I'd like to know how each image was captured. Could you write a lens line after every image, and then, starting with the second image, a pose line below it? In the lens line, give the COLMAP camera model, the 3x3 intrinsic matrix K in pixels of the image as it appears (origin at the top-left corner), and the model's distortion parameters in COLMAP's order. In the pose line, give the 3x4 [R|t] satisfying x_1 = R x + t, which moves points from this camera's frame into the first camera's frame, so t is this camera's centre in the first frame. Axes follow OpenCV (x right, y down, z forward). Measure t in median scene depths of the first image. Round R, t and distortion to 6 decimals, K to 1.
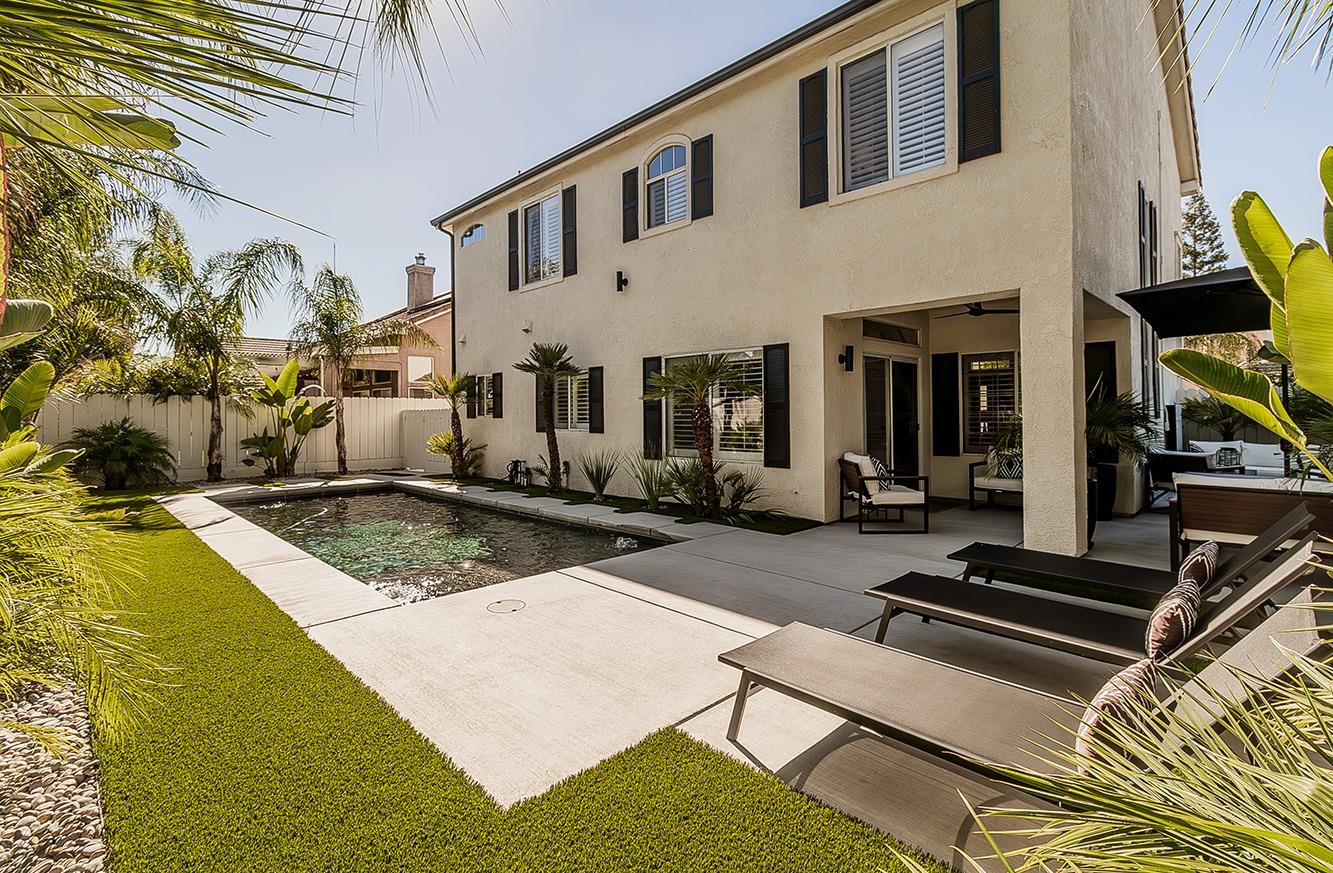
lens RADIAL K [[606.5, 0, 667.5], [0, 606.5, 408.8], [0, 0, 1]] dist [0.002496, 0.001038]
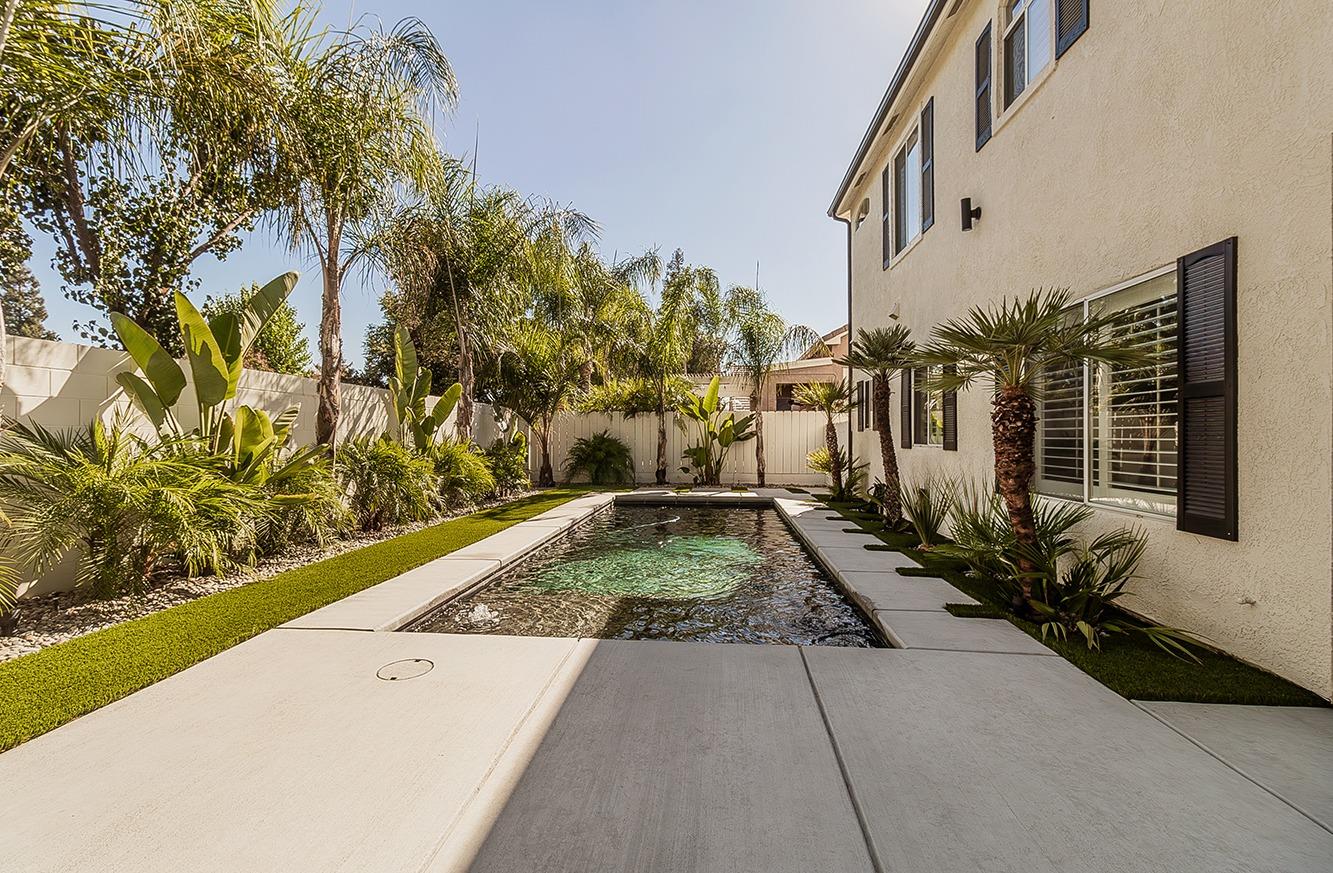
lens RADIAL K [[606.5, 0, 663.6], [0, 606.5, 435.9], [0, 0, 1]] dist [0.002496, 0.001038]
pose [[0.638709, 0.008597, -0.769400, 0.213131], [-0.001289, 0.999948, 0.010103, 0.018080], [0.769447, -0.005461, 0.638687, 0.342445]]
